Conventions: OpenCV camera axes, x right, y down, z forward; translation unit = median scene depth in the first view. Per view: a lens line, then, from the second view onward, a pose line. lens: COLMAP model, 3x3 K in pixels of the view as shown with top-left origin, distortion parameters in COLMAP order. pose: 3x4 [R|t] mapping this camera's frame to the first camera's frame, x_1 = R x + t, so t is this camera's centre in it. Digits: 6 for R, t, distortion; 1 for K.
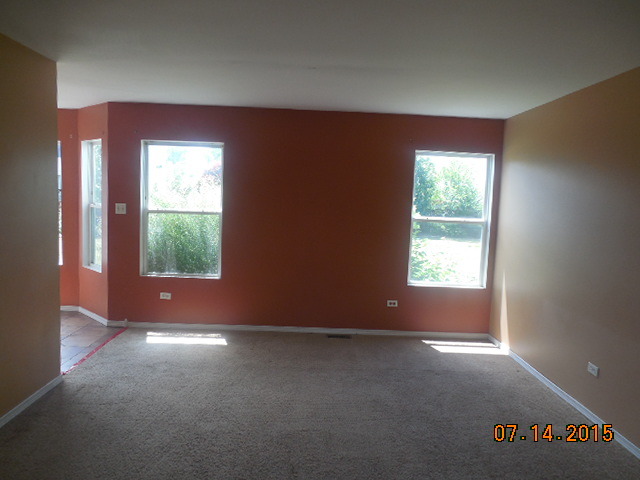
lens RADIAL K [[480.5, 0, 320.9], [0, 480.5, 241.6], [0, 0, 1]] dist [0.004110, -0.005054]
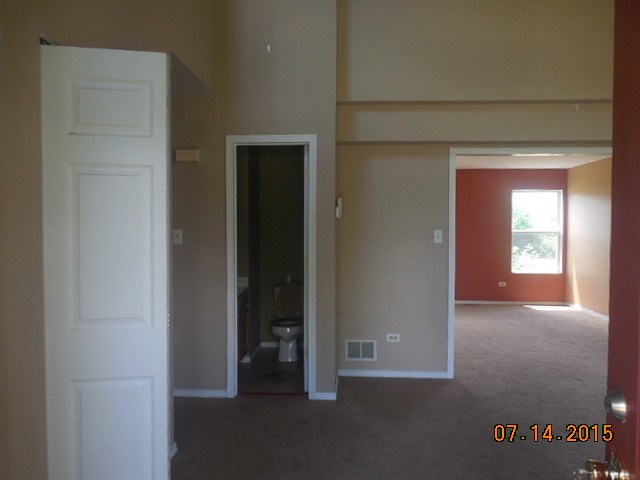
lens RADIAL K [[480.5, 0, 314.1], [0, 480.5, 240.2], [0, 0, 1]] dist [0.004110, -0.005054]
pose [[0.995127, -0.038575, -0.090744, -0.336782], [0.032562, 0.997233, -0.066835, 0.070240], [0.093071, 0.063555, 0.993629, -0.691957]]
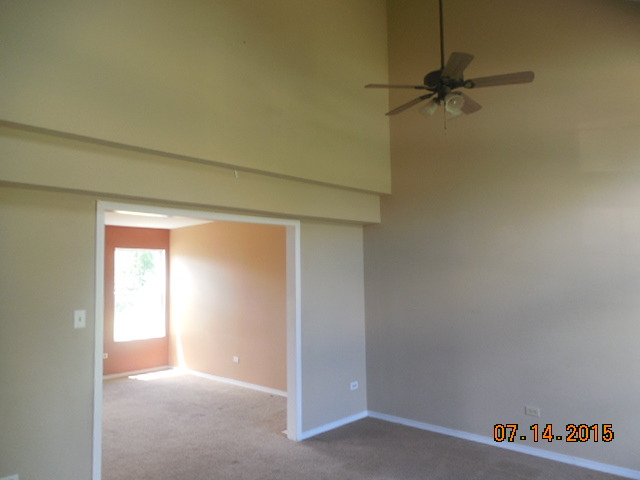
lens RADIAL K [[480.5, 0, 318.3], [0, 480.5, 240.2], [0, 0, 1]] dist [0.004110, -0.005054]
pose [[0.704973, -0.005295, 0.709215, -0.418275], [0.114242, 0.987762, -0.106184, 0.014626], [-0.699973, 0.155878, 0.696950, -0.492061]]
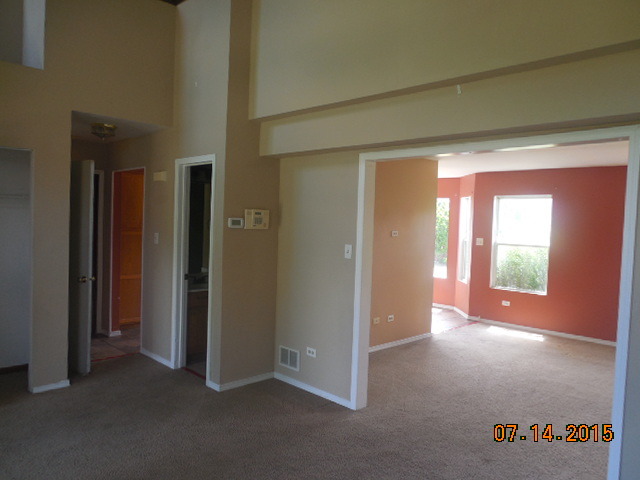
lens RADIAL K [[480.5, 0, 313.9], [0, 480.5, 241.1], [0, 0, 1]] dist [0.004110, -0.005054]
pose [[0.676827, 0.010465, -0.736068, 0.337783], [-0.069725, 0.996315, -0.049949, 0.039986], [0.732833, 0.085129, 0.675062, -0.394519]]
